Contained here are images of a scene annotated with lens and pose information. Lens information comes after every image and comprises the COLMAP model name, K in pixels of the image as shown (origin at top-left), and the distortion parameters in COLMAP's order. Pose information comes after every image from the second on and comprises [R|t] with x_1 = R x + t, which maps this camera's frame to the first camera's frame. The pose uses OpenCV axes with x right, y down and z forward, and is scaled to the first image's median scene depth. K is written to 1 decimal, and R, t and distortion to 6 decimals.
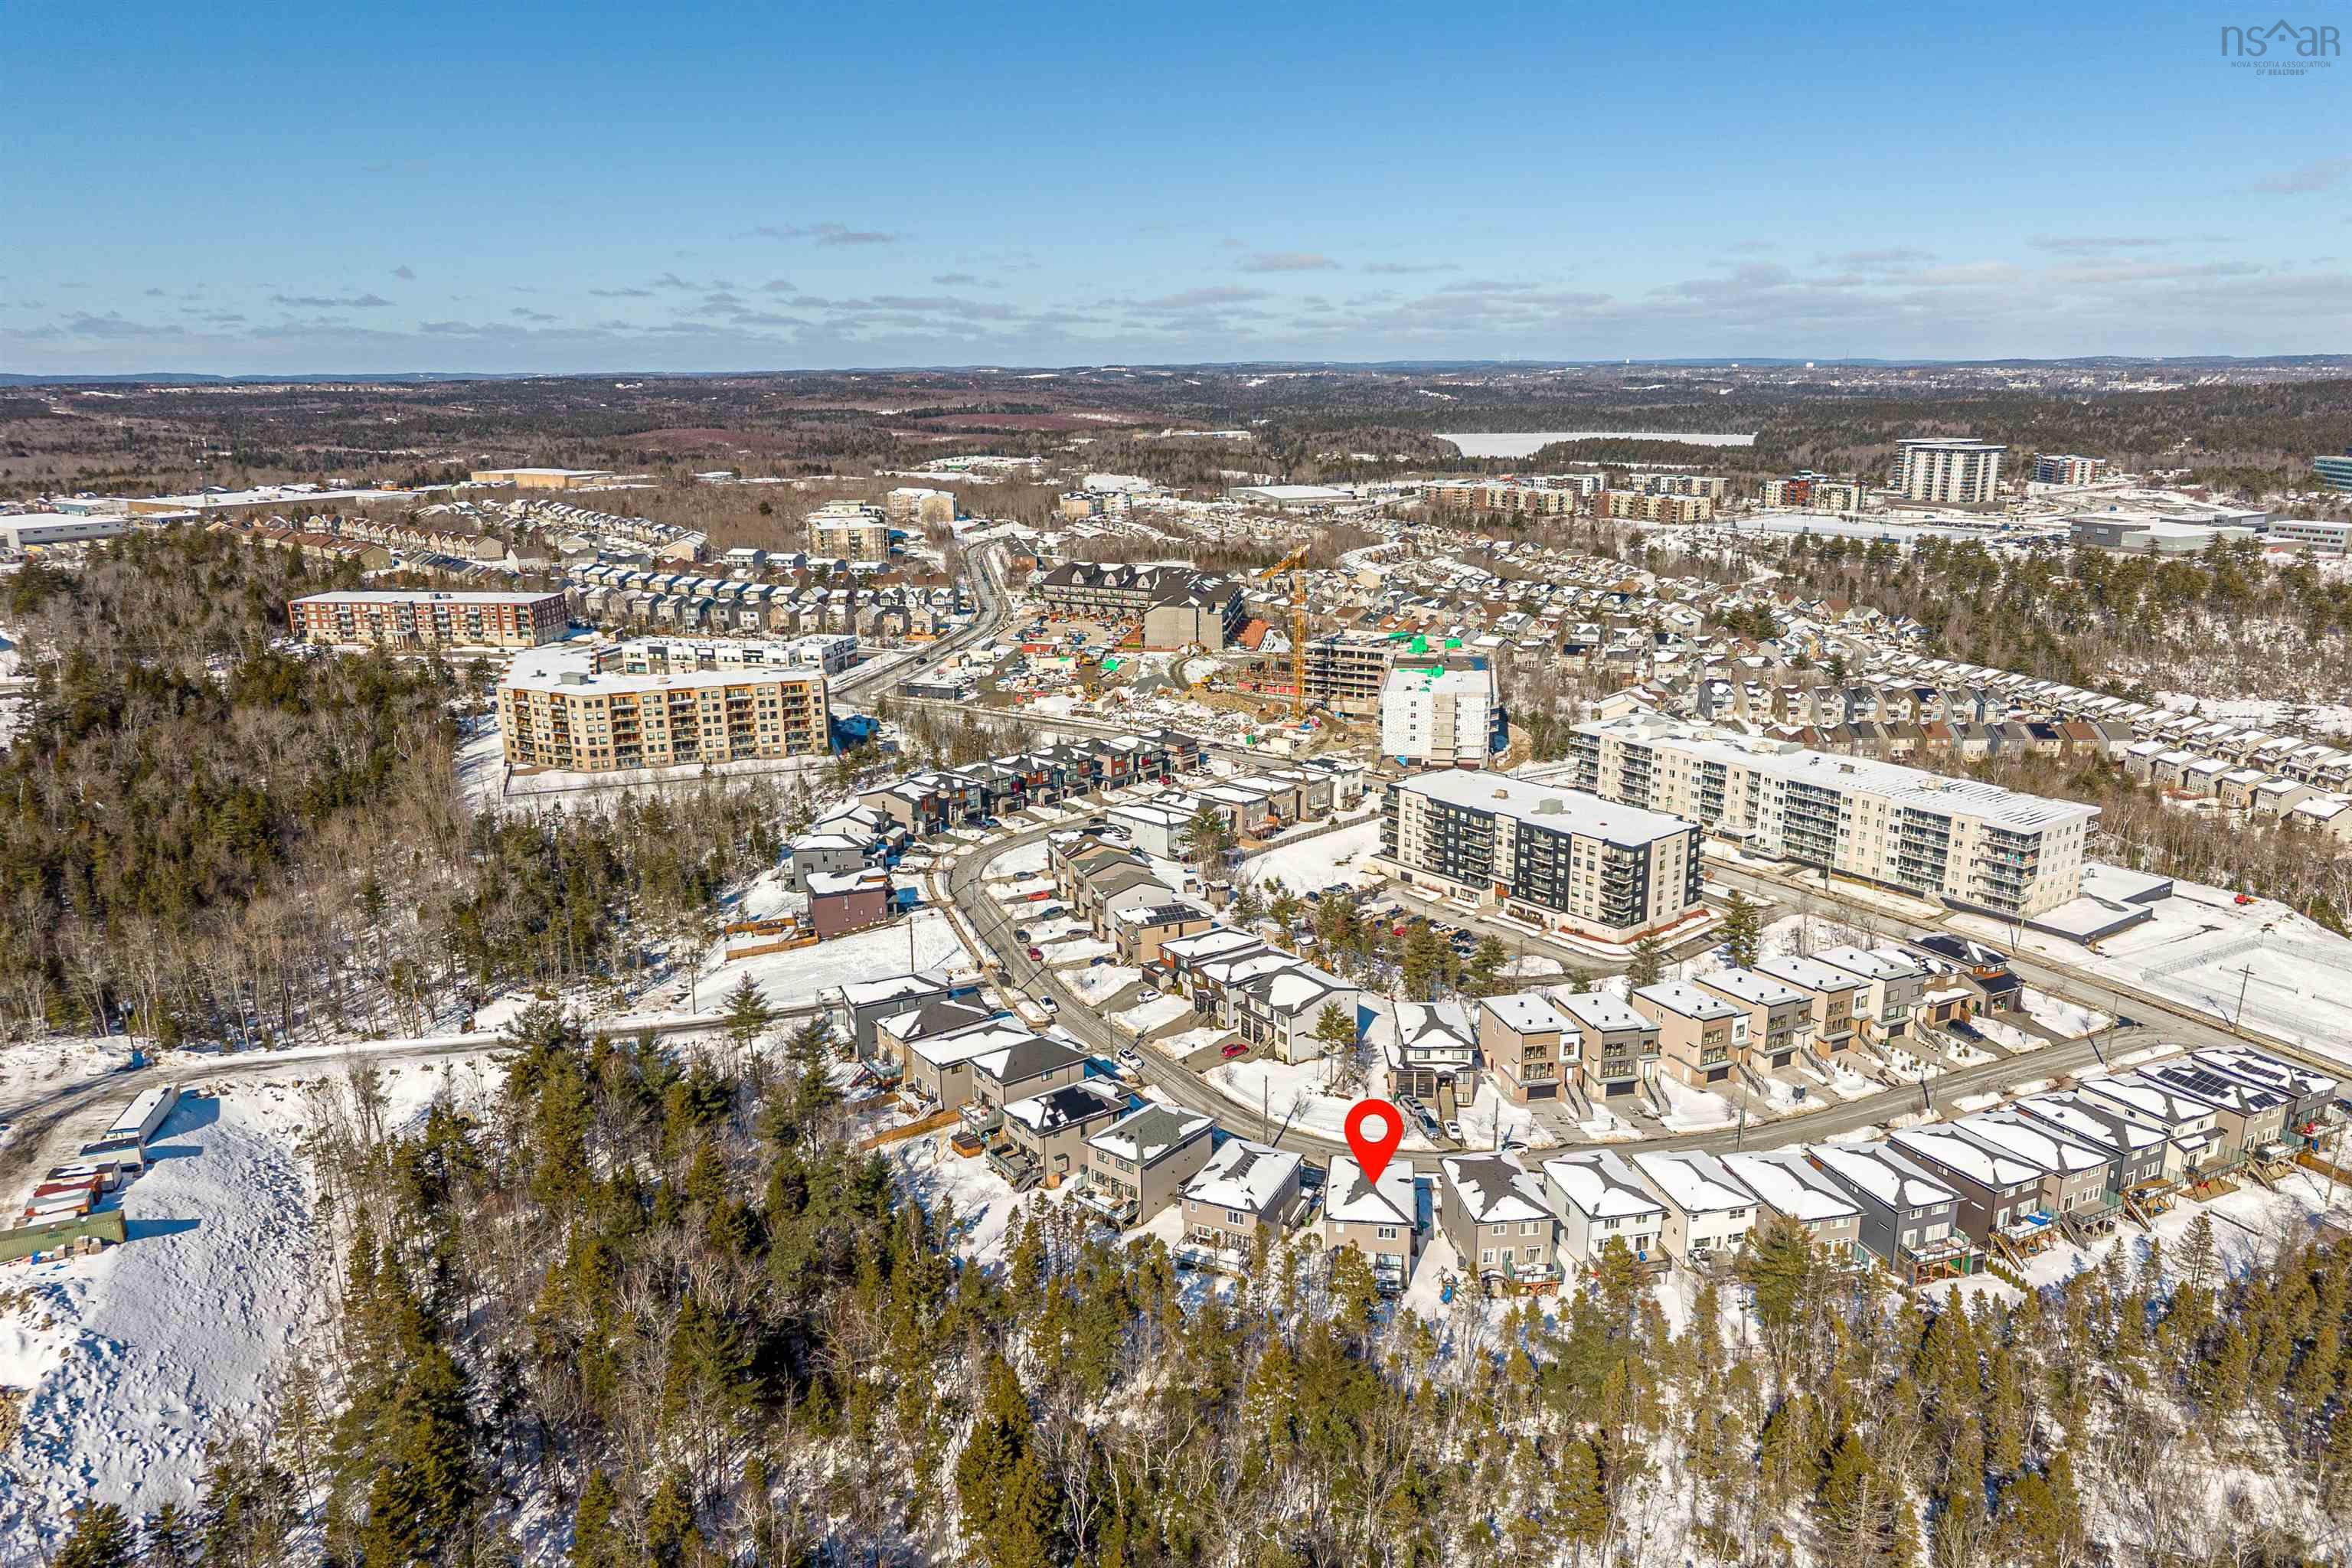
lens RADIAL K [[1574.9, 0, 1183.6], [0, 1574.9, 787.6], [0, 0, 1]] dist [0.001194, 0.001935]
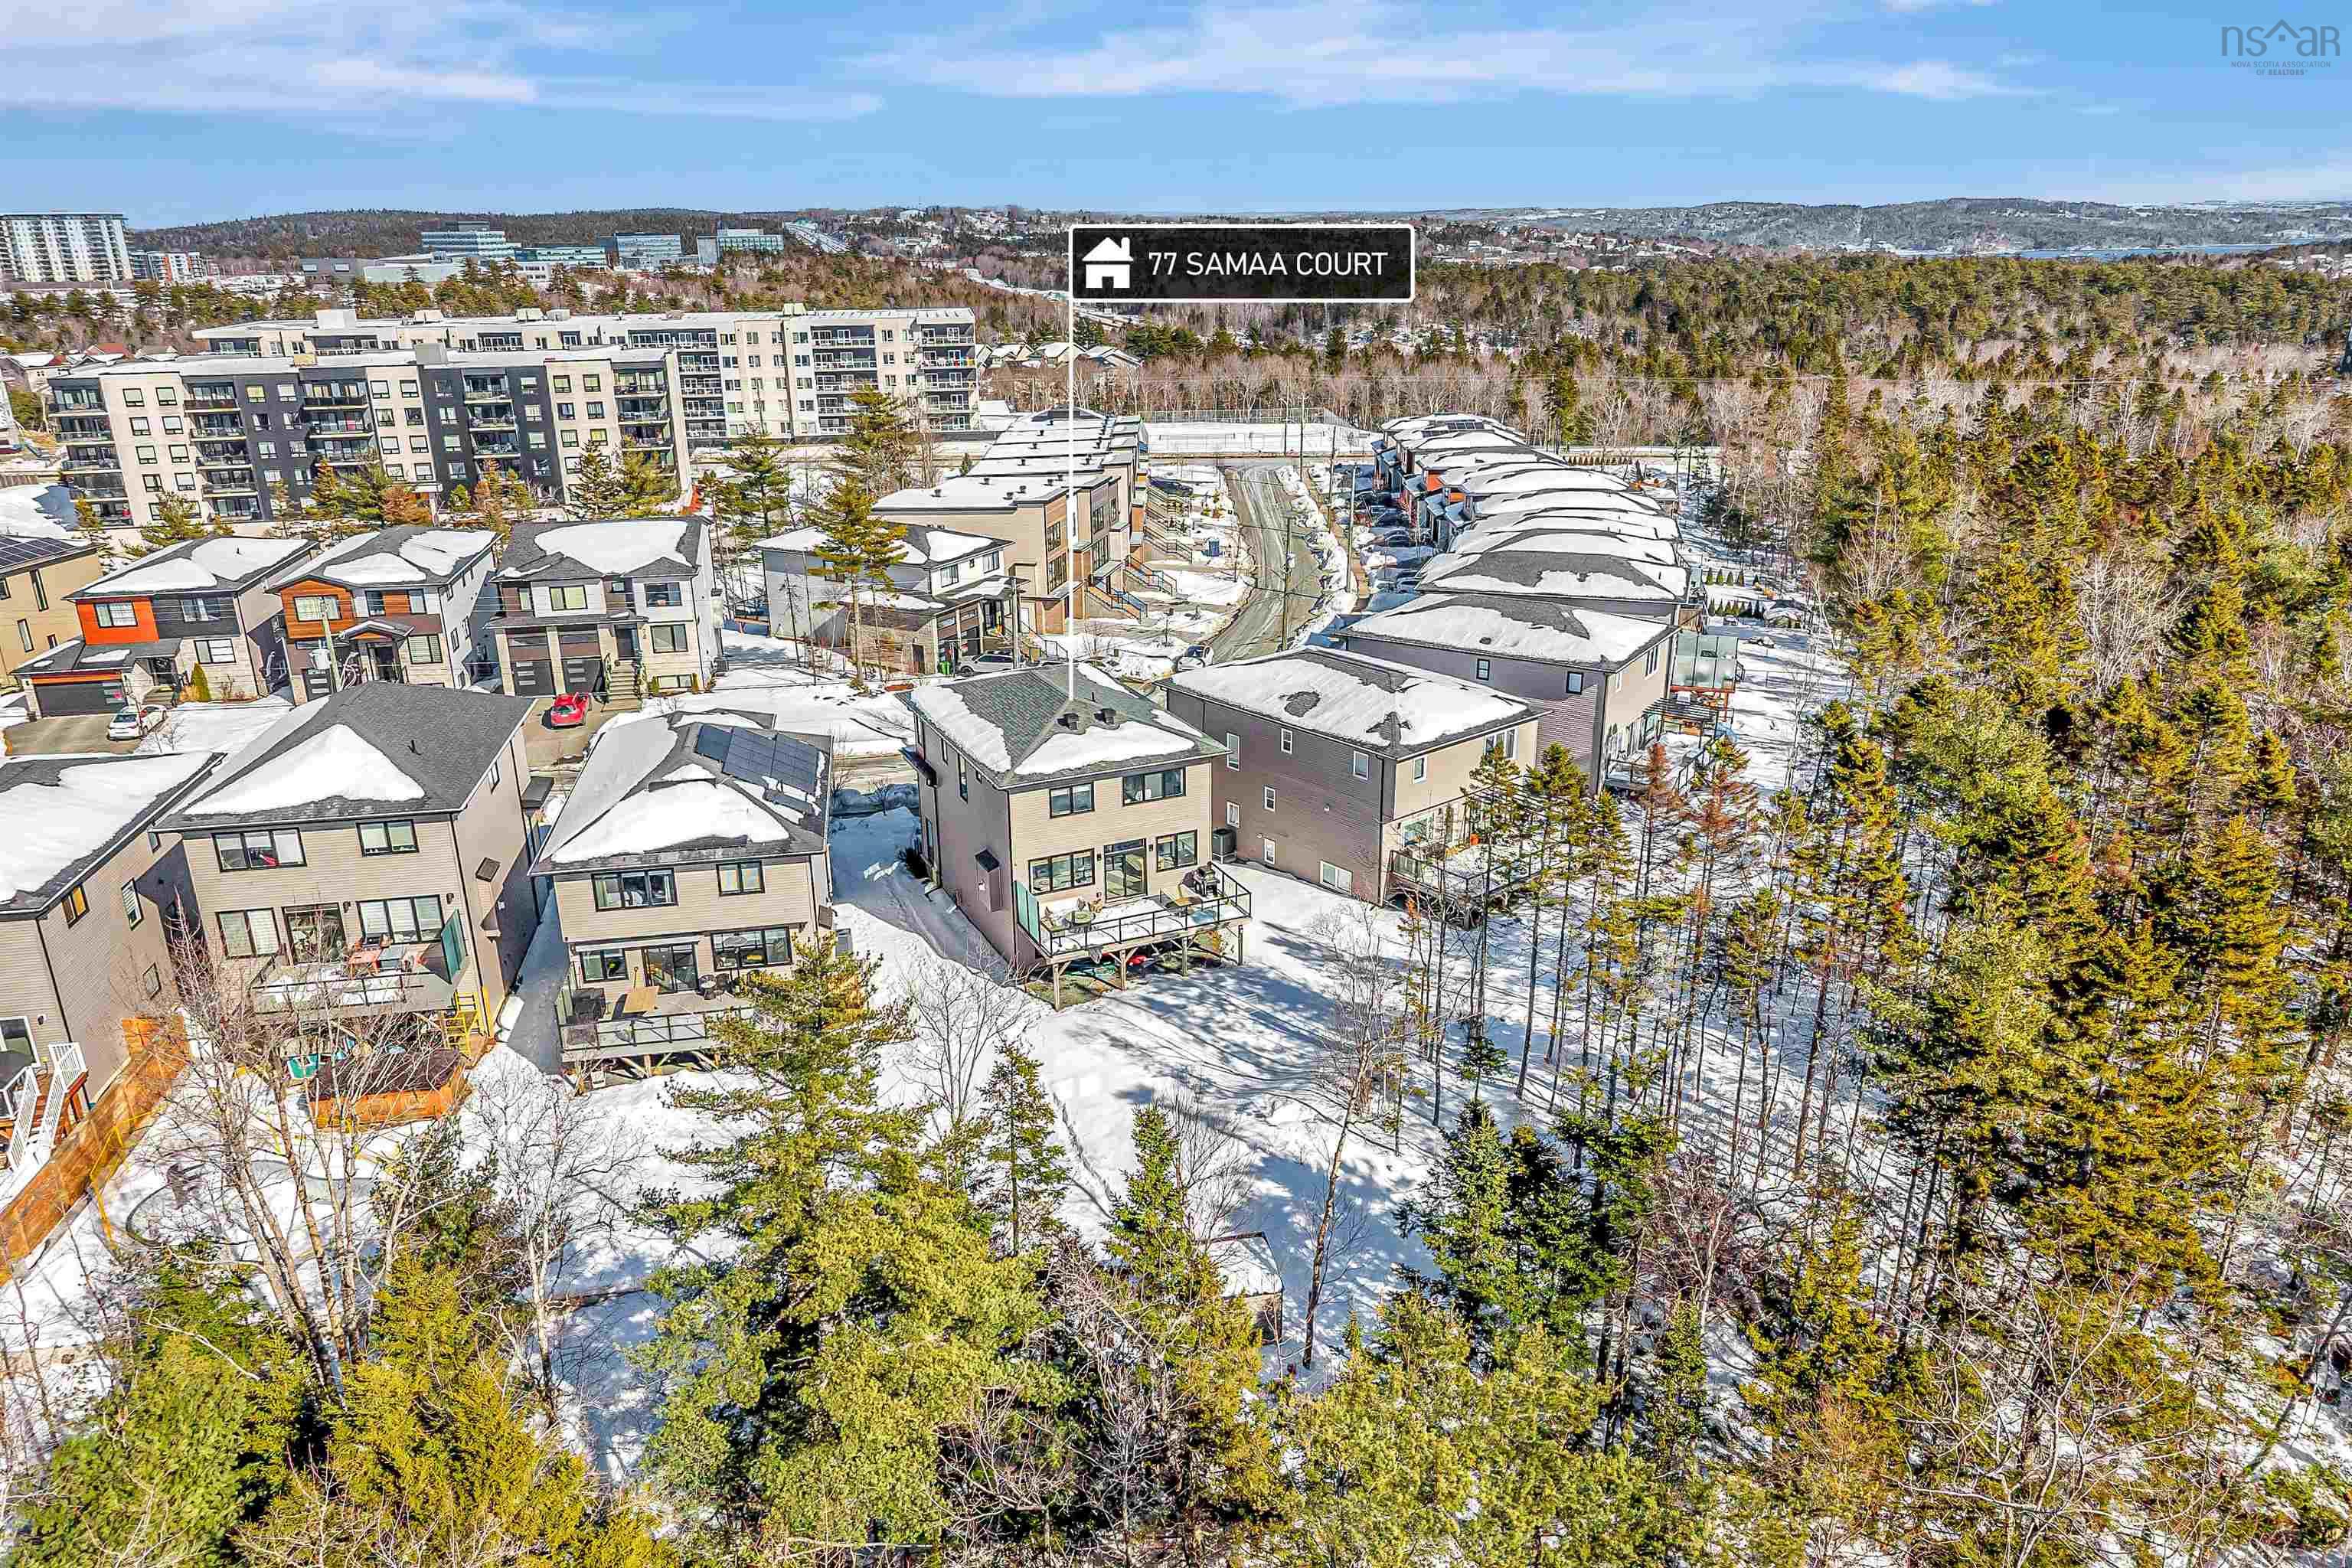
lens RADIAL K [[1574.9, 0, 1183.6], [0, 1574.9, 787.6], [0, 0, 1]] dist [0.001194, 0.001935]
pose [[0.427652, -0.302830, 0.851709, -0.194653], [0.238747, 0.946597, 0.216690, 0.106430], [-0.871845, 0.110675, 0.477114, 0.523192]]
